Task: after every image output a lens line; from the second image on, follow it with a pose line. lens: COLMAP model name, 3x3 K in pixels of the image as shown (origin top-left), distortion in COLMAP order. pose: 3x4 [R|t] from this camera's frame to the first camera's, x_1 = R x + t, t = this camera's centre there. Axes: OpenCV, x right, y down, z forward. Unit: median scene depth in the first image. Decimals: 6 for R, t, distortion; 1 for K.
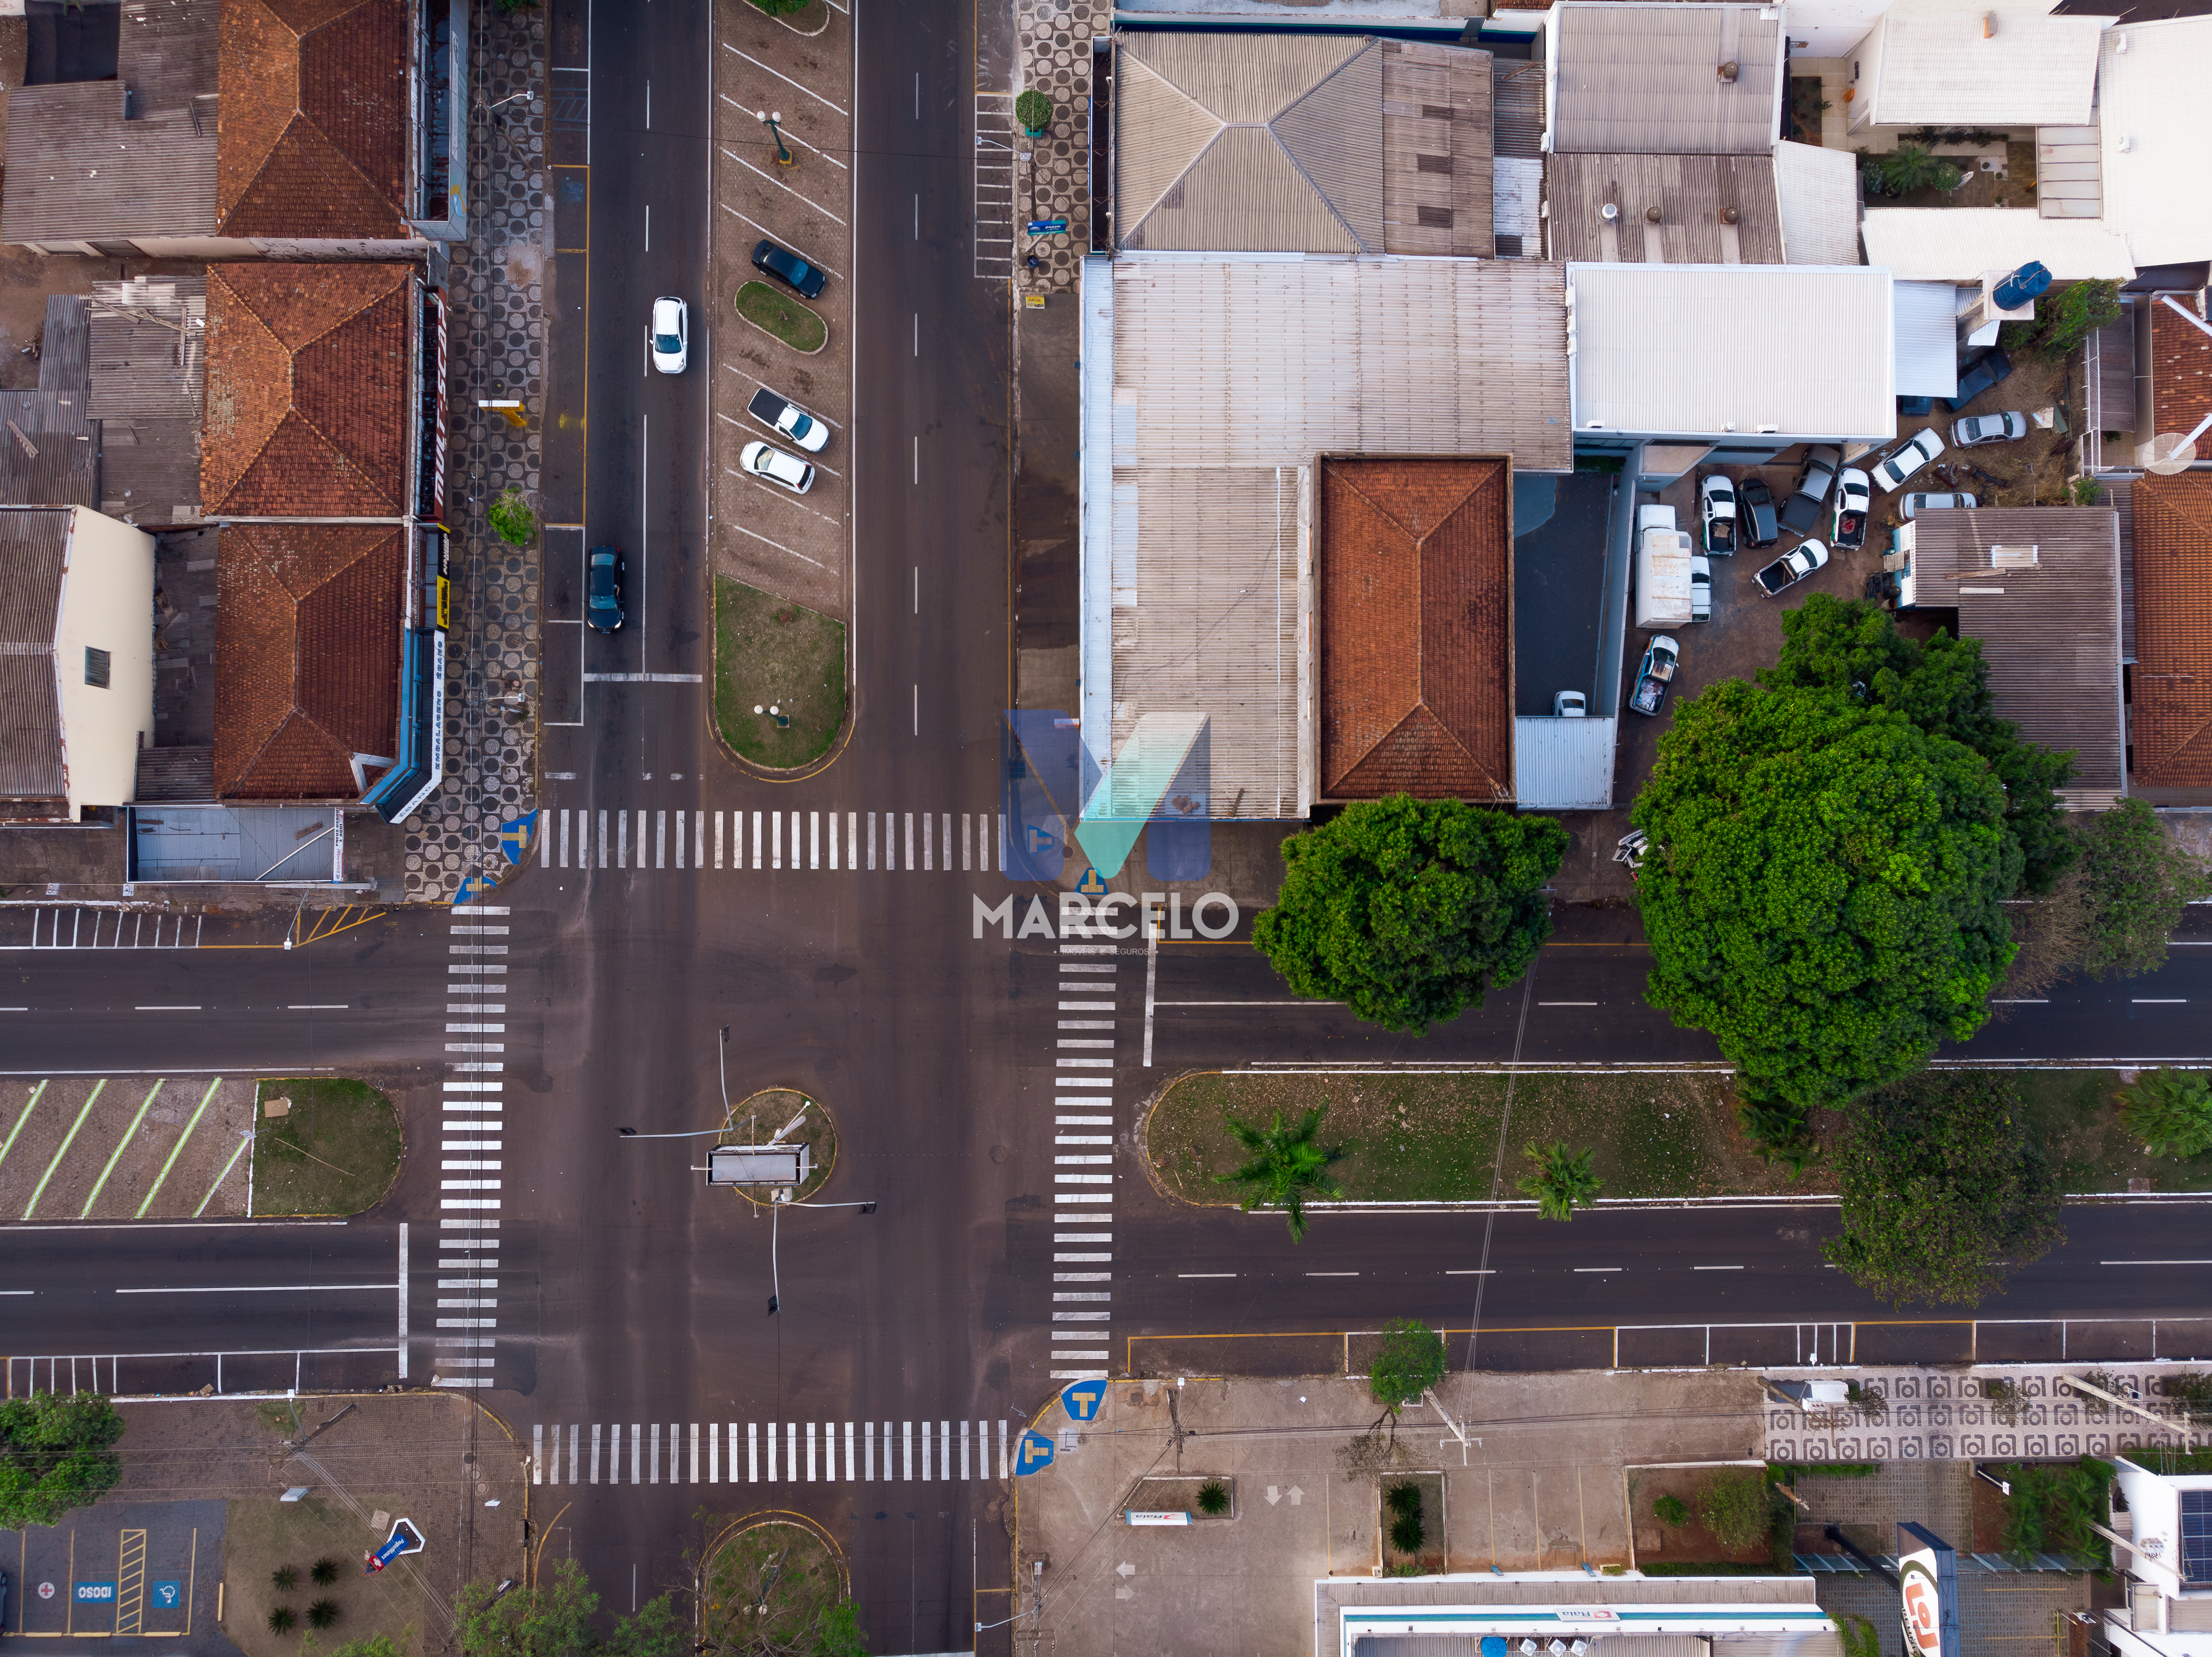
lens RADIAL K [[1638.5, 0, 1082.9], [0, 1638.5, 846.7], [0, 0, 1]] dist [-0.003567, 0.007405]
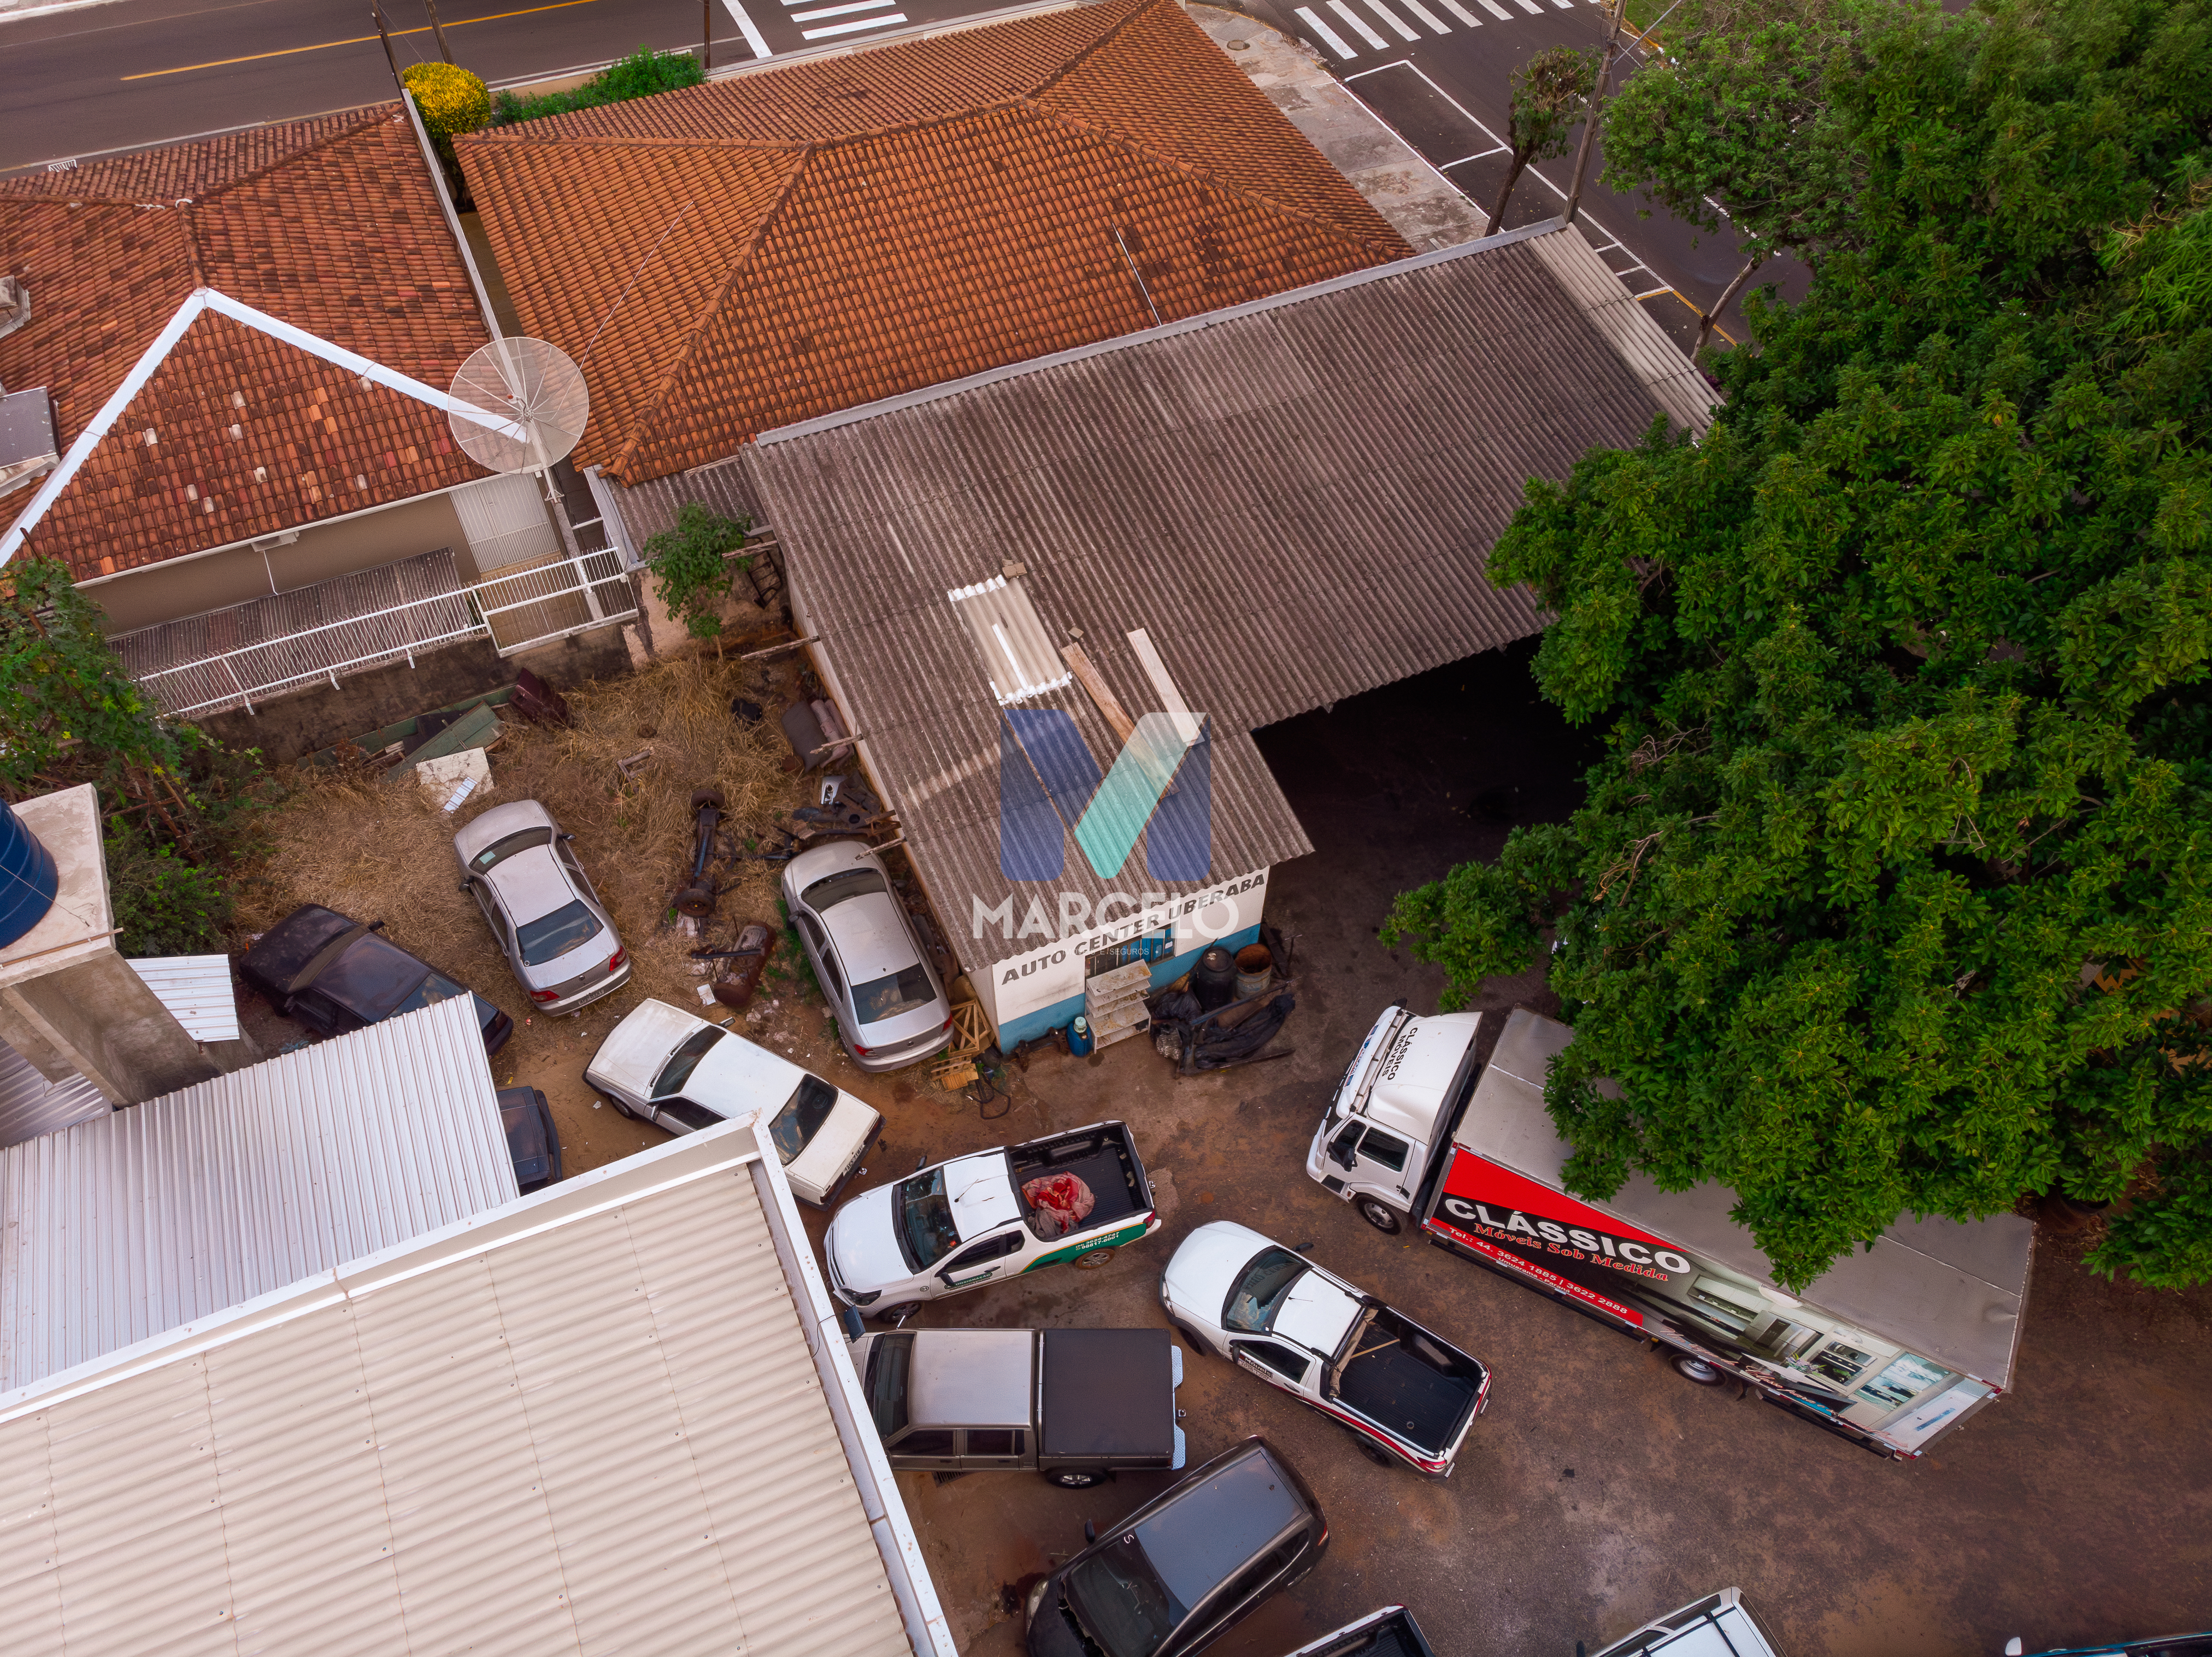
lens RADIAL K [[1638.5, 0, 1111.7], [0, 1638.5, 815.6], [0, 0, 1]] dist [-0.003567, 0.007405]
pose [[-0.413872, -0.736521, 0.535021, 0.374123], [0.908590, -0.297837, 0.292843, -0.245411], [-0.056336, 0.607314, 0.792462, 0.767344]]
